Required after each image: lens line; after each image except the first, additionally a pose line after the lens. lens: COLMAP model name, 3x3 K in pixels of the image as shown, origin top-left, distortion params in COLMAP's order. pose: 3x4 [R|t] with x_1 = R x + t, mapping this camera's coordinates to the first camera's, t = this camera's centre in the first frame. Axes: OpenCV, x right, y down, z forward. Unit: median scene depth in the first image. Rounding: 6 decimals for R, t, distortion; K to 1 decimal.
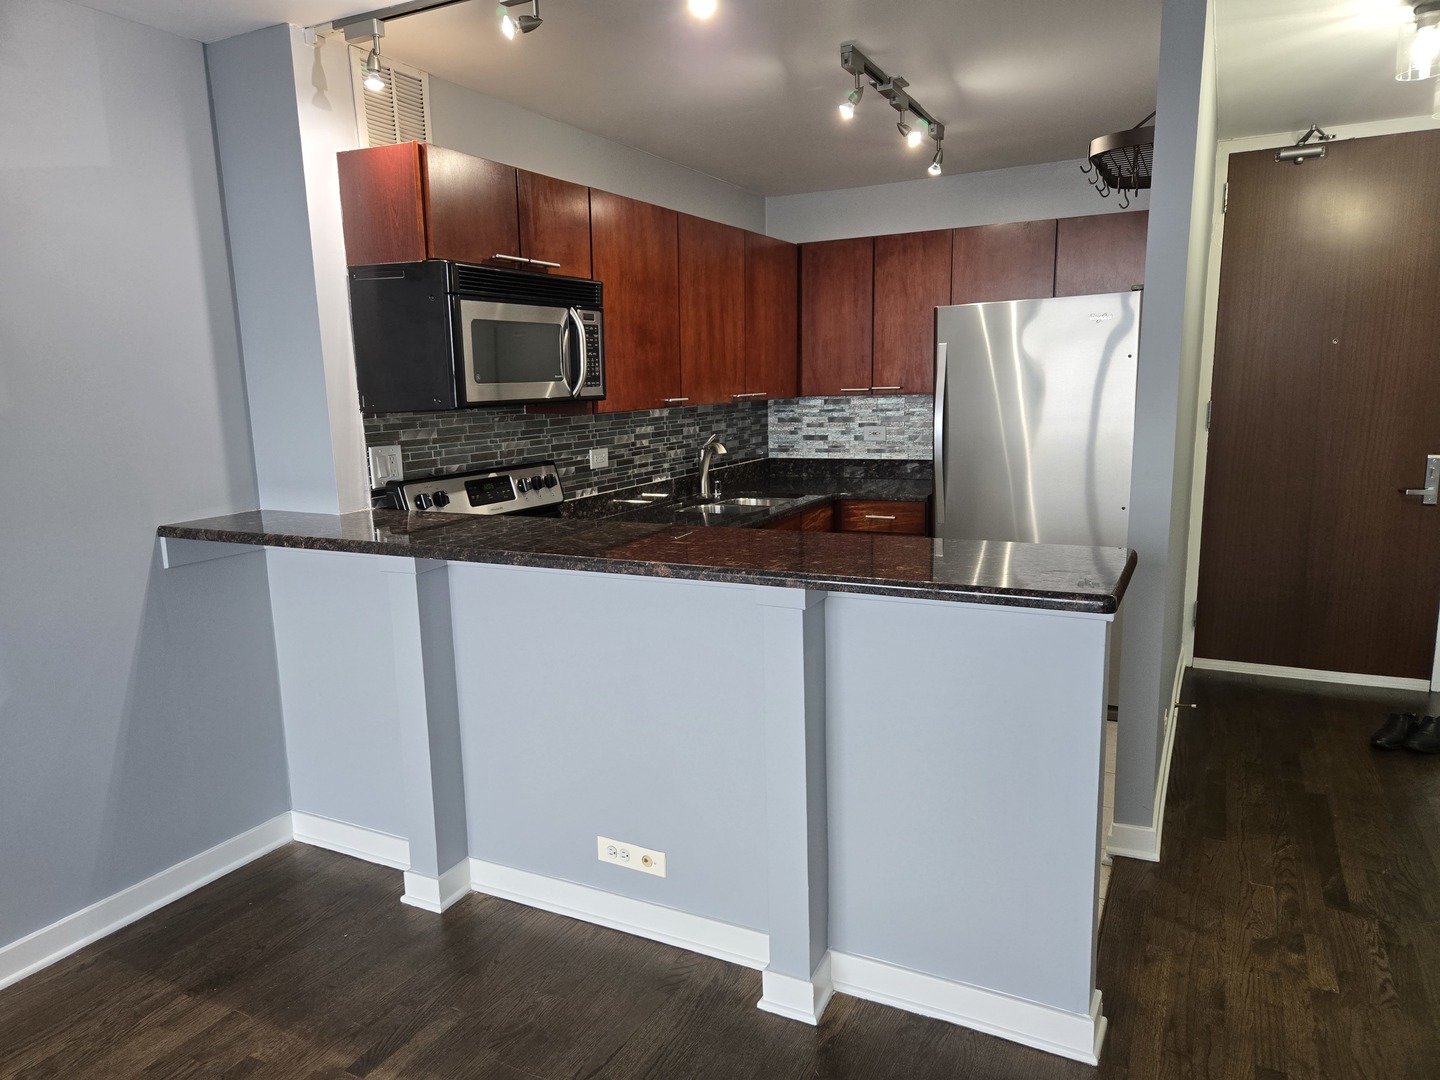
lens RADIAL K [[964.9, 0, 721.0], [0, 964.9, 536.5], [0, 0, 1]] dist [0.077034, -0.057925]
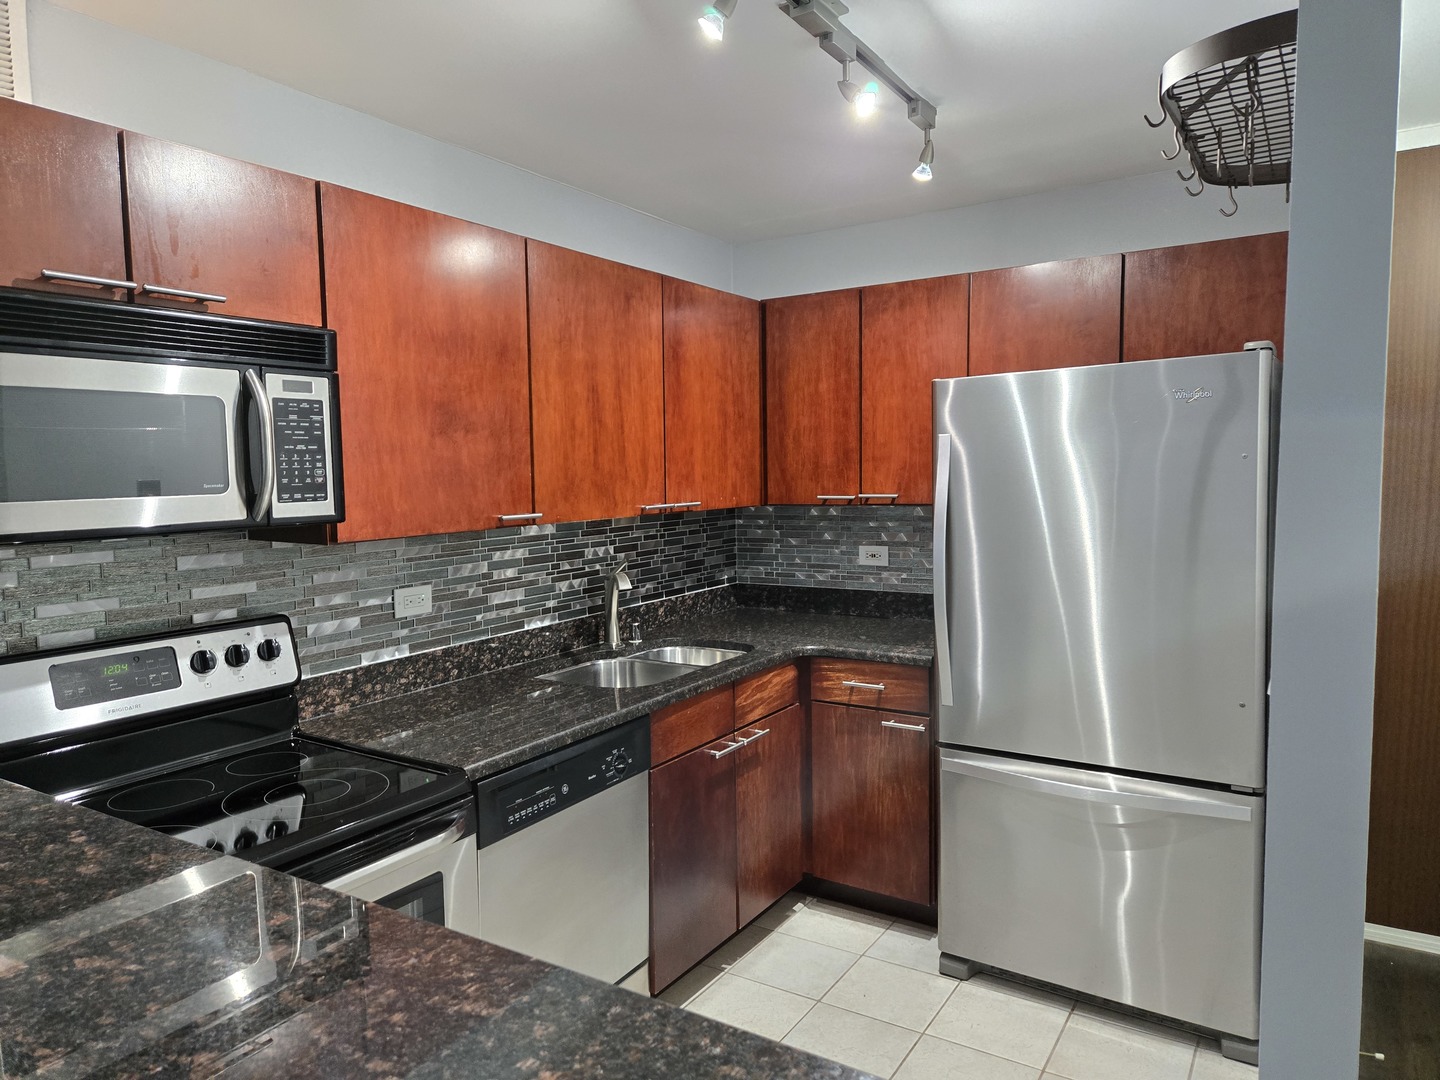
lens RADIAL K [[964.9, 0, 720.7], [0, 964.9, 542.3], [0, 0, 1]] dist [0.077034, -0.057925]
pose [[0.995954, 0.012900, -0.088932, 0.135449], [-0.020422, 0.996240, -0.084197, -0.065195], [0.087512, 0.085673, 0.992473, 0.330794]]
